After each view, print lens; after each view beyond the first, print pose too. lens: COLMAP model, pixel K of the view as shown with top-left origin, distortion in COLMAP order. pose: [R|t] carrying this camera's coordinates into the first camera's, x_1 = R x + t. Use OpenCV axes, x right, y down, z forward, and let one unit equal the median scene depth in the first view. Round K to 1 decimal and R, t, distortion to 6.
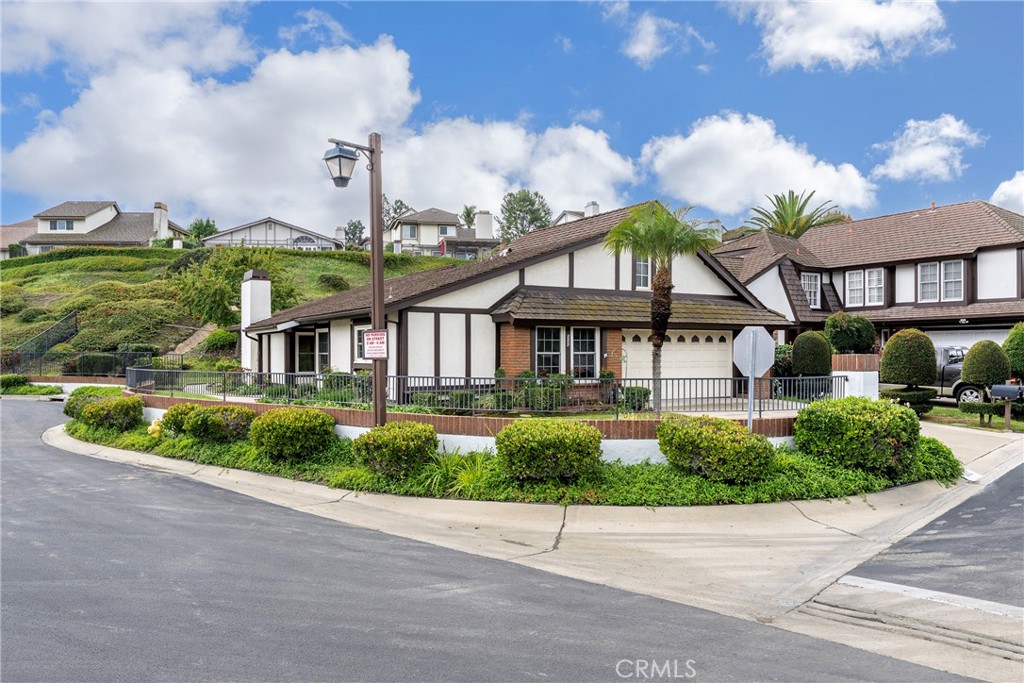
lens RADIAL K [[753.1, 0, 512.0], [0, 753.1, 341.5], [0, 0, 1]] dist [0.000160, -0.000467]
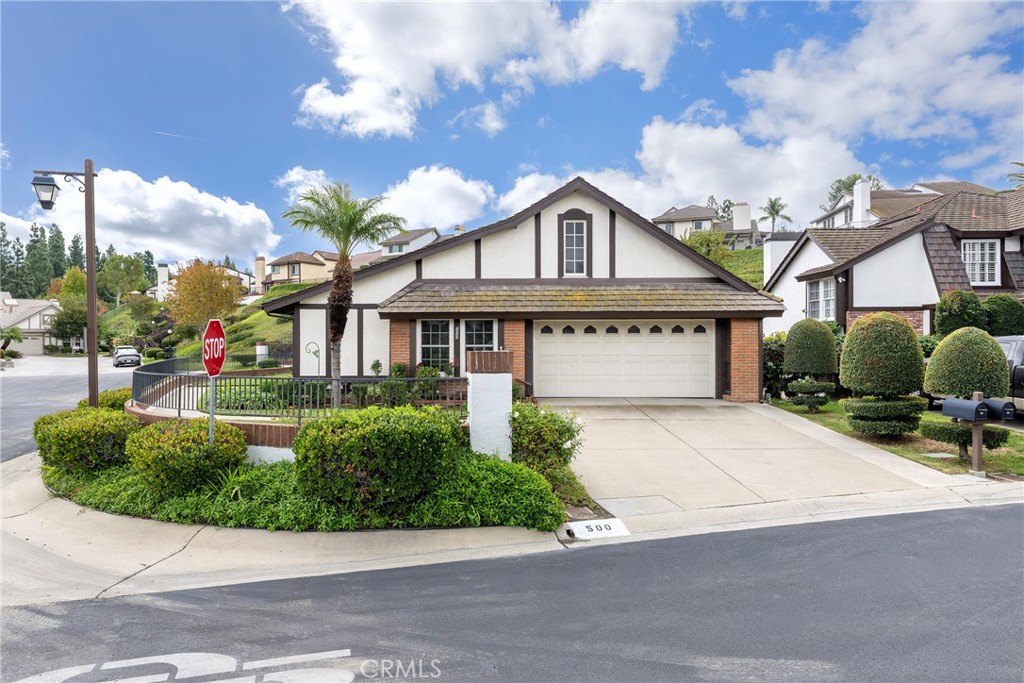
lens RADIAL K [[656.7, 0, 512.0], [0, 656.7, 341.5], [0, 0, 1]] dist [-0.003720, -0.002170]
pose [[0.853013, -0.000712, -0.521888, 0.567729], [0.009683, 0.999849, 0.014463, -0.002225], [0.521799, -0.017391, 0.852891, 0.299401]]
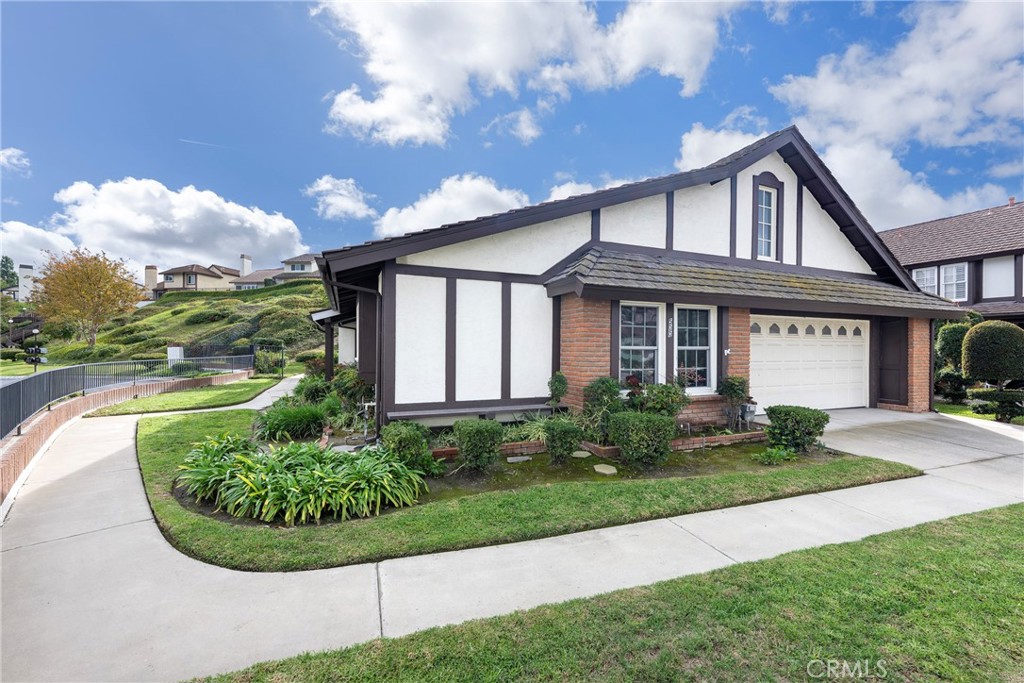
lens RADIAL K [[401.5, 0, 512.0], [0, 401.5, 341.5], [0, 0, 1]] dist [-0.000596, 0.000052]
pose [[0.987813, 0.005328, -0.155553, -0.003046], [-0.005239, 0.999986, 0.000982, 0.010094], [0.155557, -0.000155, 0.987827, 0.635837]]
